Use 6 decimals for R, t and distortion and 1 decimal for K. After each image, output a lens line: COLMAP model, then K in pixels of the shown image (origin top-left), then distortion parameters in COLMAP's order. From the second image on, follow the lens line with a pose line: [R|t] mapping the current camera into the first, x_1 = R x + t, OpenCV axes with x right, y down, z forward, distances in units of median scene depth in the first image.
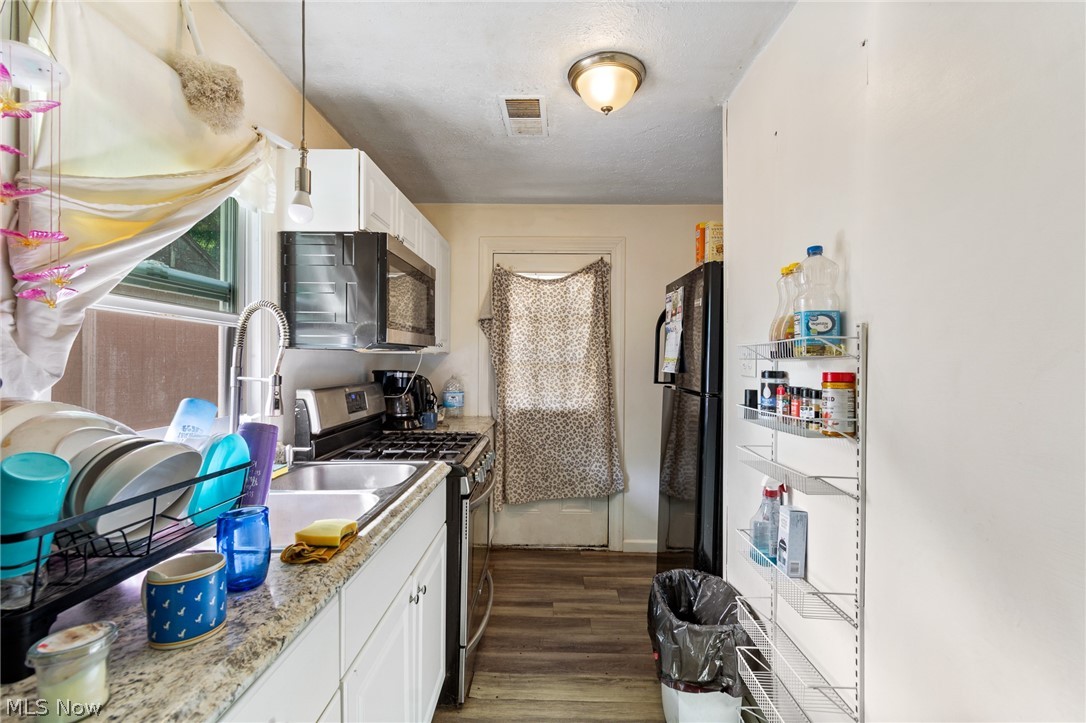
lens RADIAL K [[474.2, 0, 548.4], [0, 474.2, 362.8], [0, 0, 1]] dist [0.002109, -0.000781]
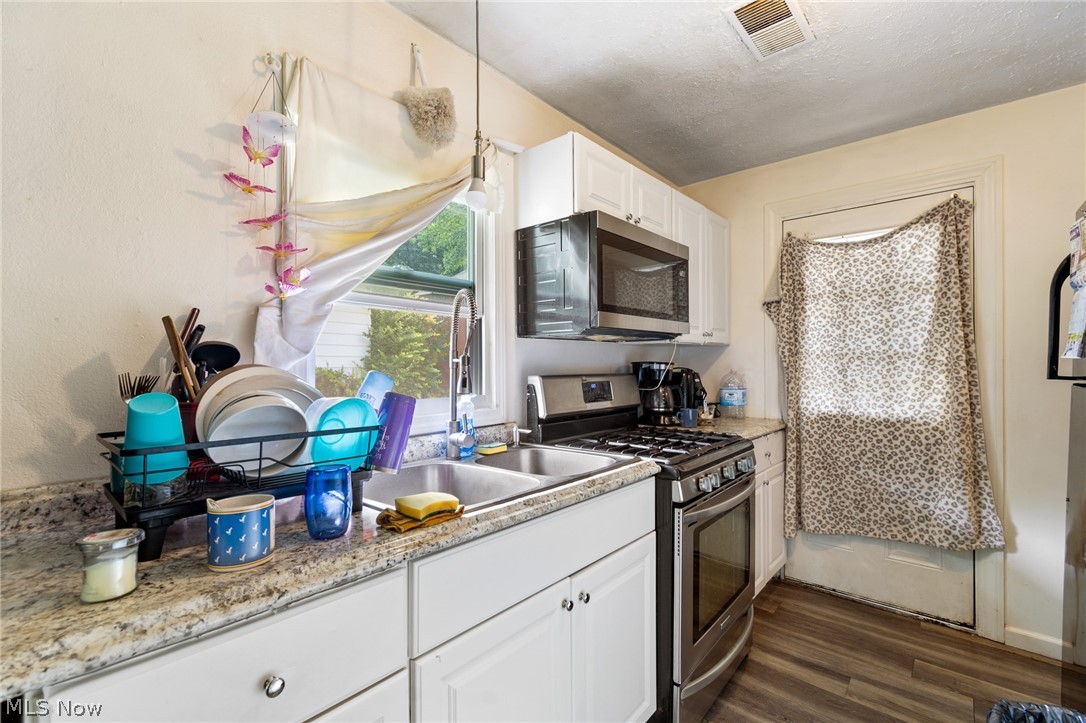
lens RADIAL K [[474.2, 0, 561.3], [0, 474.2, 365.7], [0, 0, 1]] dist [0.002109, -0.000781]
pose [[0.769230, -0.009101, -0.638908, 0.113916], [0.006007, 0.999957, -0.007011, 0.023315], [0.638944, 0.001555, 0.769251, 0.126374]]
